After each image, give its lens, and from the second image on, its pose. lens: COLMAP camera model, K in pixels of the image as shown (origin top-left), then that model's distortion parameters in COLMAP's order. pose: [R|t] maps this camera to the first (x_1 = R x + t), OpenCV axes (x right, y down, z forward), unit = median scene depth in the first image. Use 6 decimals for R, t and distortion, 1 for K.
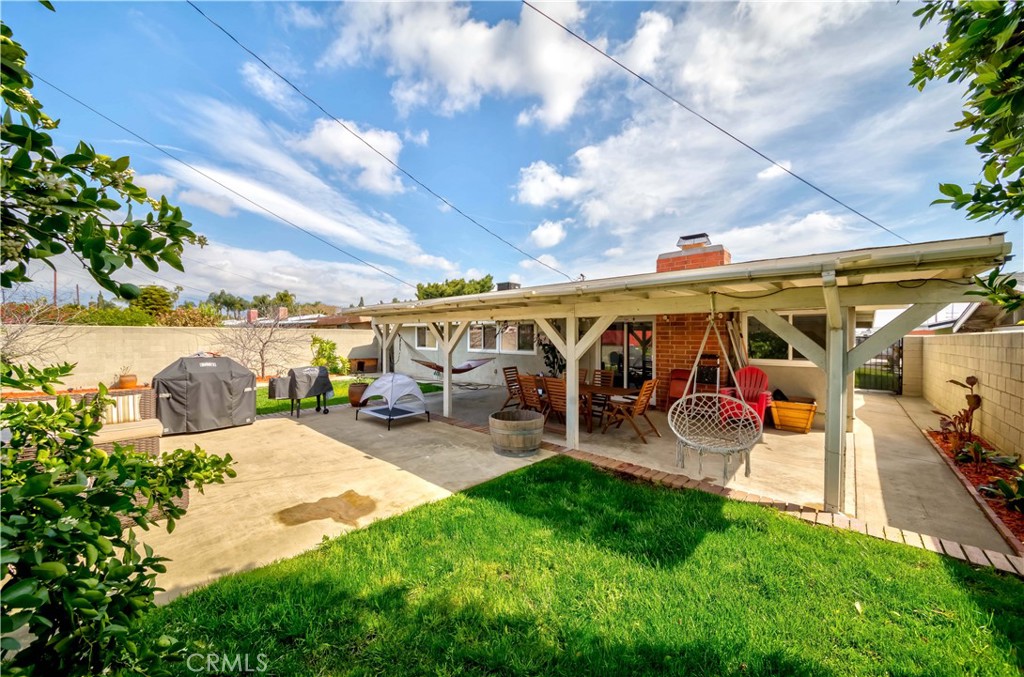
lens RADIAL K [[381.1, 0, 512.0], [0, 381.1, 338.5], [0, 0, 1]] dist [-0.000776, -0.000148]
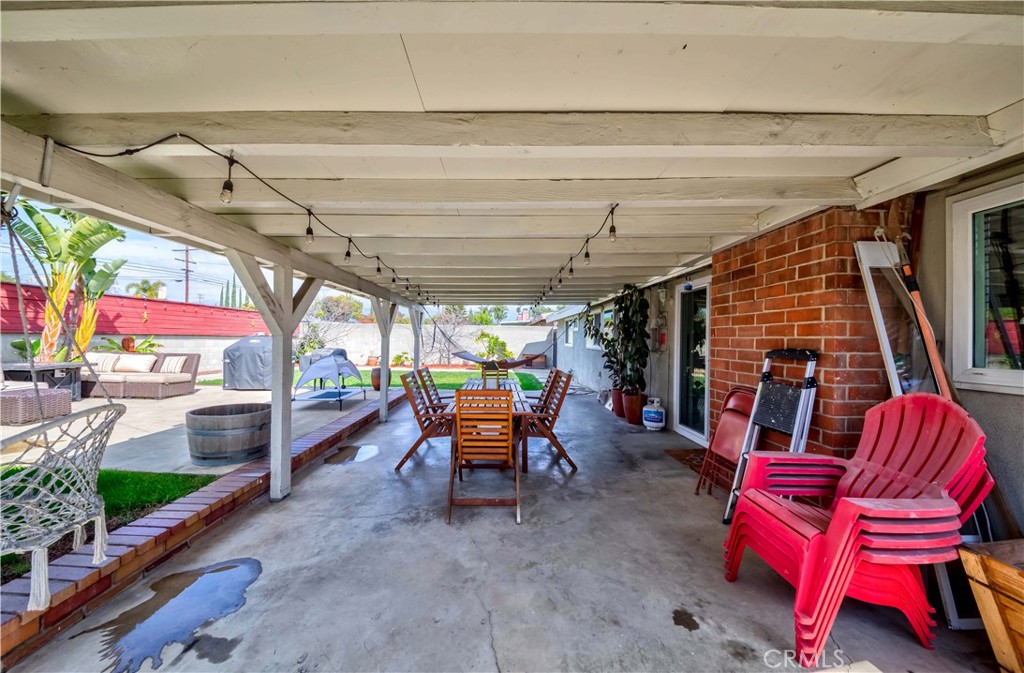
lens RADIAL K [[381.0, 0, 512.0], [0, 381.0, 336.5], [0, 0, 1]] dist [-0.000315, -0.000018]
pose [[0.673540, 0.002491, -0.739146, 0.572285], [-0.019915, 0.999692, -0.014778, 0.039247], [0.738882, 0.024674, 0.673383, 0.556317]]
